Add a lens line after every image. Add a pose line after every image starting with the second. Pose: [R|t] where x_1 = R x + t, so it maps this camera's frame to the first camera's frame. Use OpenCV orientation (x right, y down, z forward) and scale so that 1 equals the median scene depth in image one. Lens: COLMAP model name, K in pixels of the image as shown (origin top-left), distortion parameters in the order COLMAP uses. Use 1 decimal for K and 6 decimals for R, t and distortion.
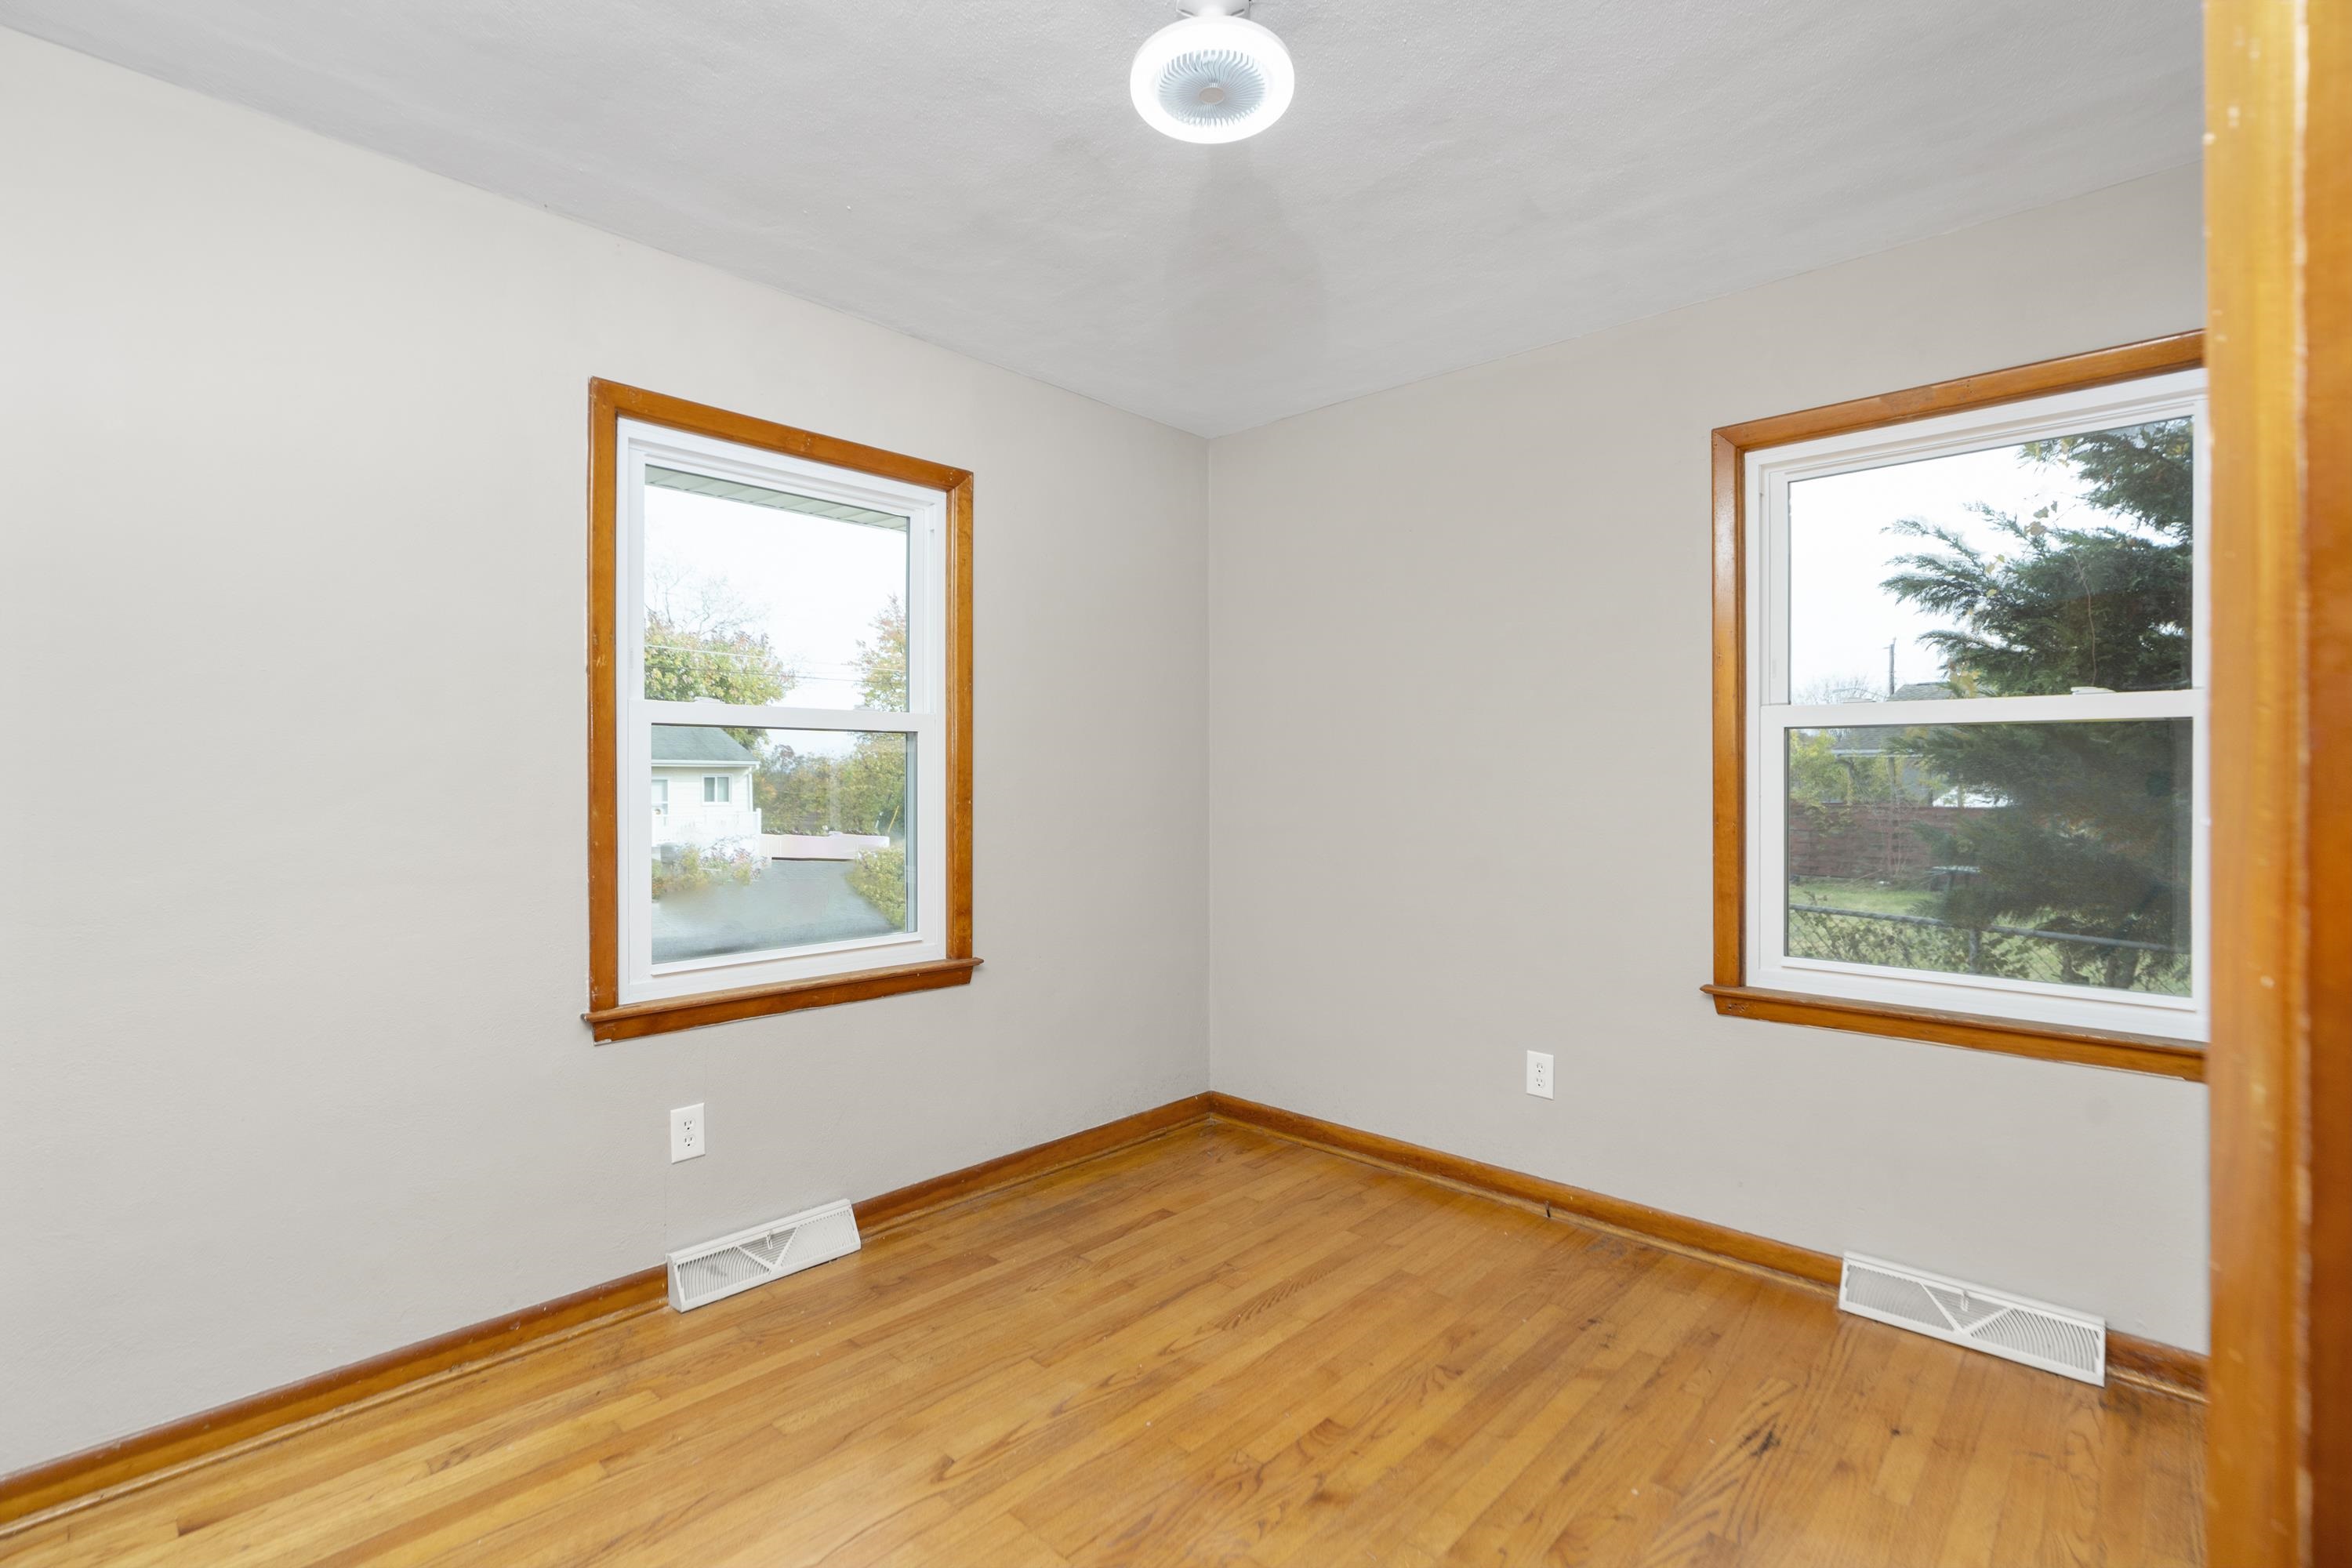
lens RADIAL K [[1079.9, 0, 1164.5], [0, 1079.9, 769.4], [0, 0, 1]] dist [-0.001919, 0.000768]
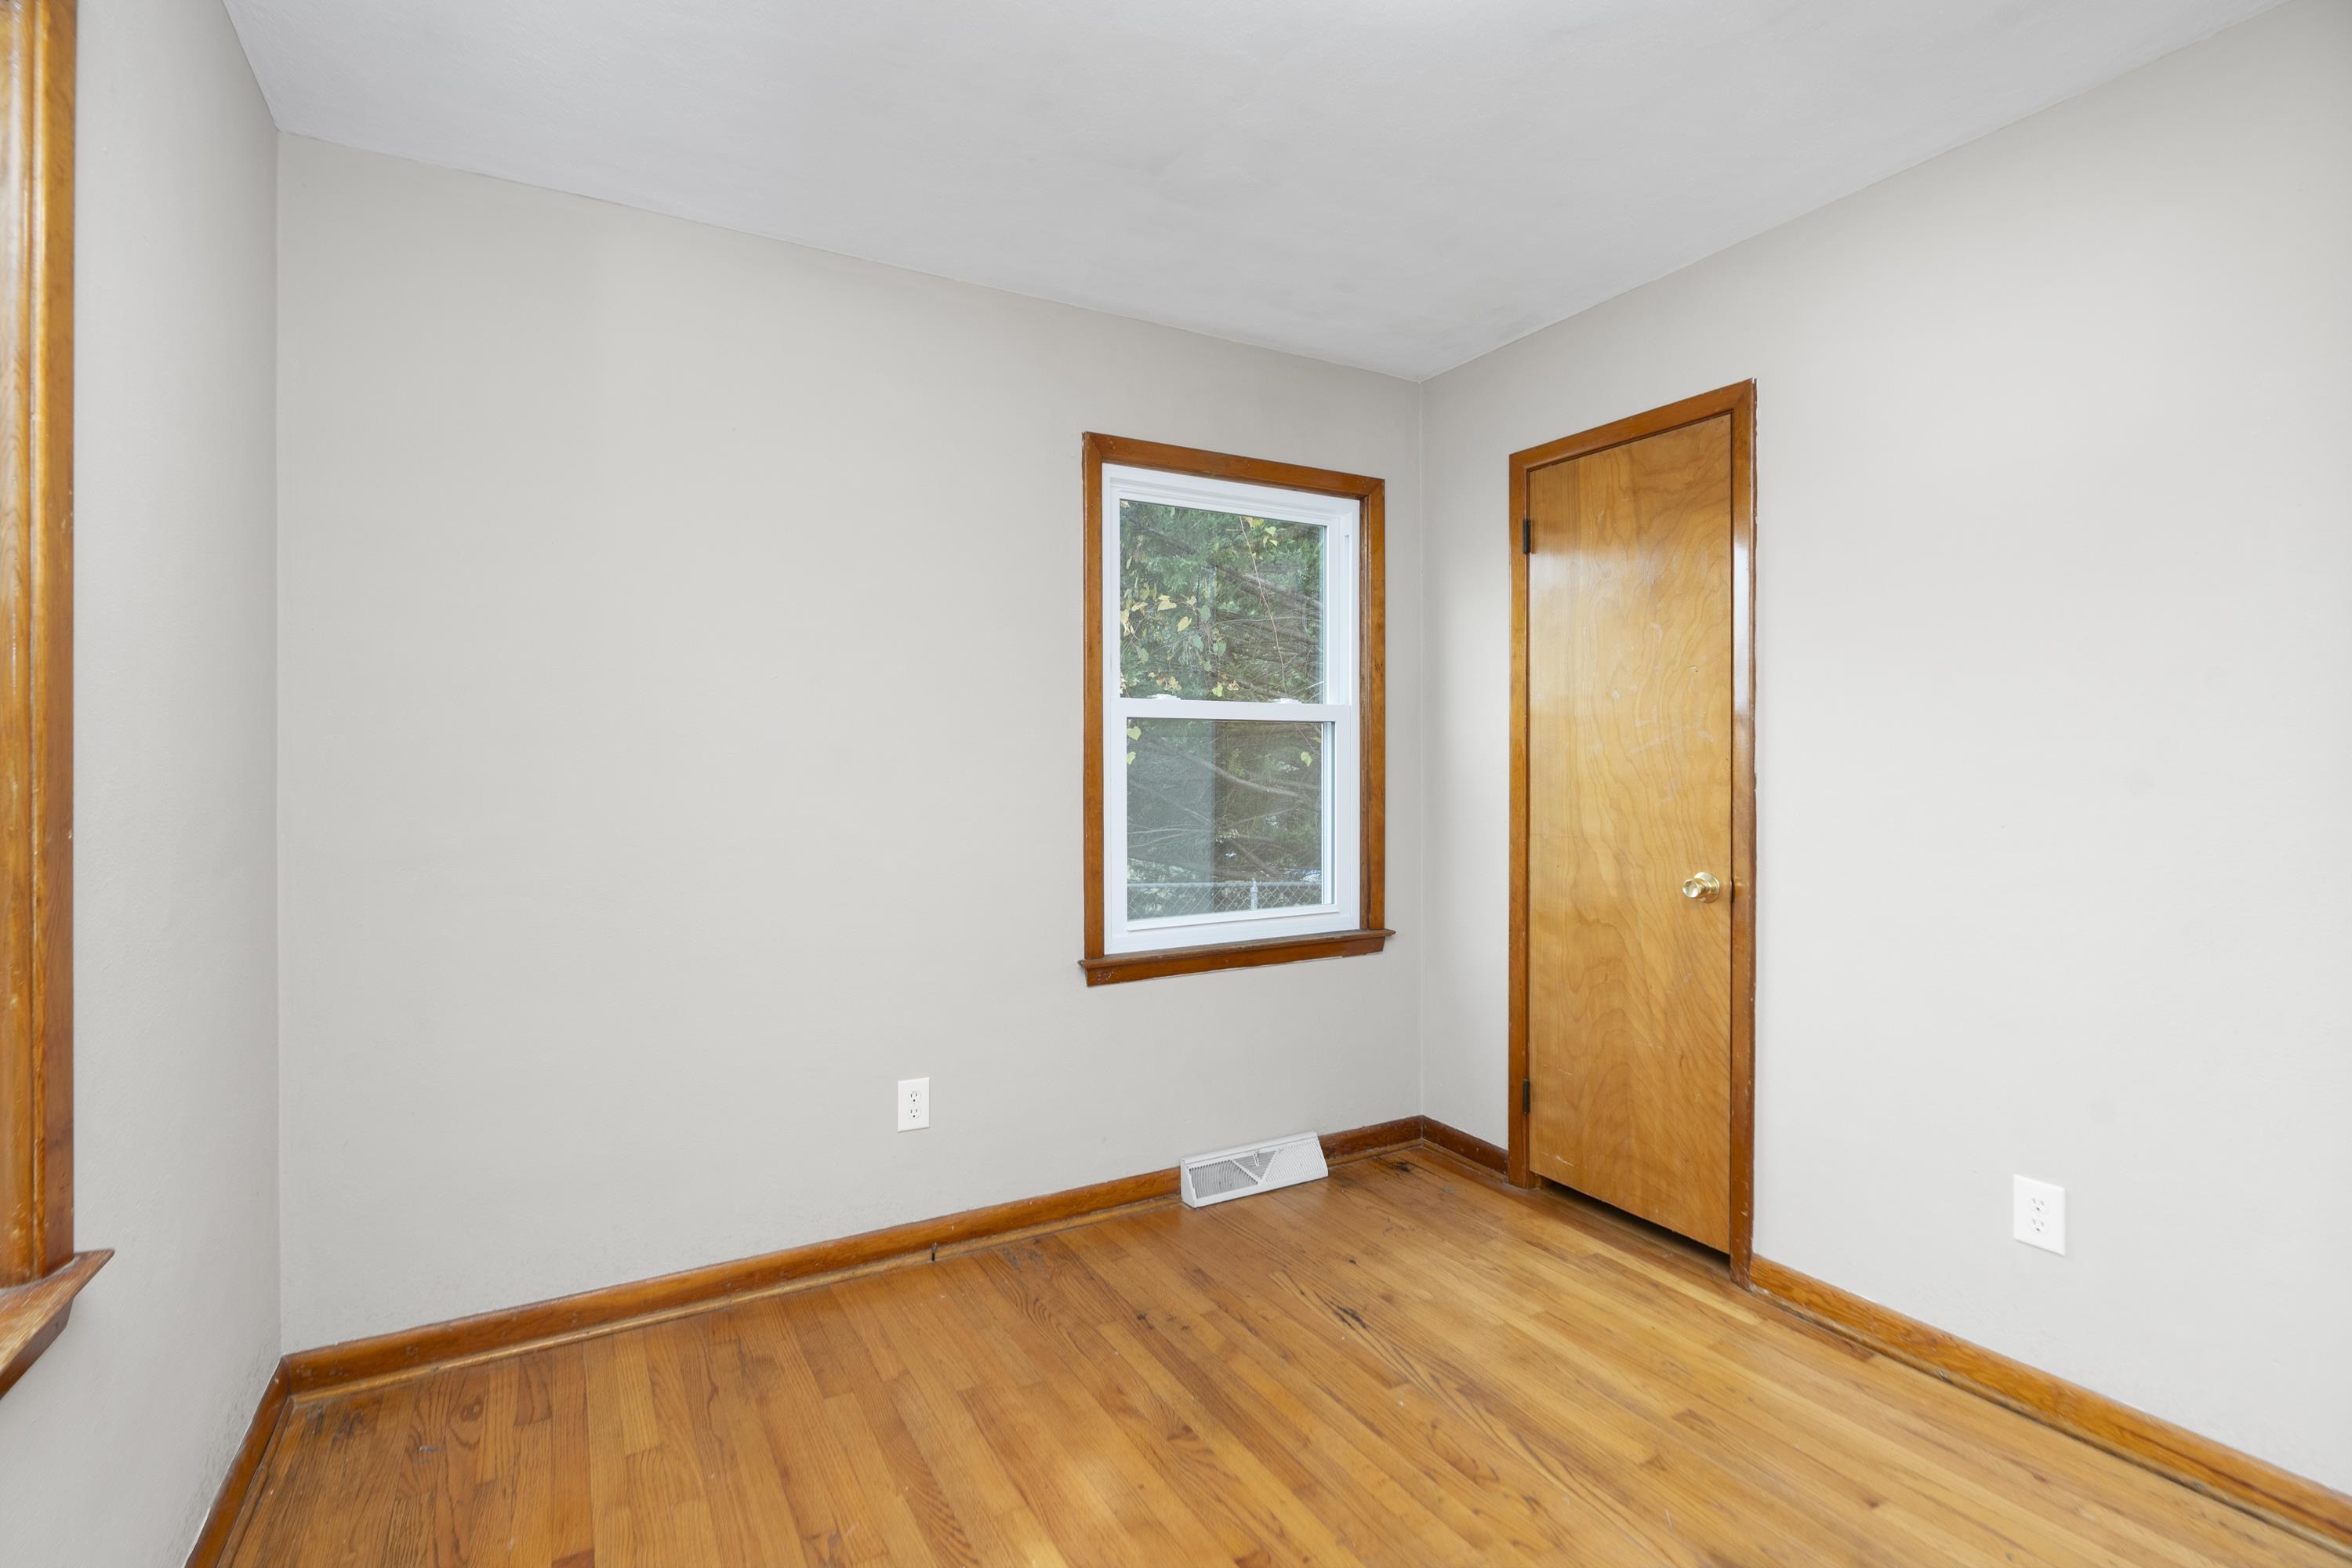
lens RADIAL K [[1079.9, 0, 1164.5], [0, 1079.9, 769.4], [0, 0, 1]] dist [-0.001919, 0.000768]
pose [[0.301518, -0.006532, 0.953438, -0.485159], [-0.001454, 0.999972, 0.007311, 0.007063], [-0.953459, -0.003590, 0.301500, 0.631665]]
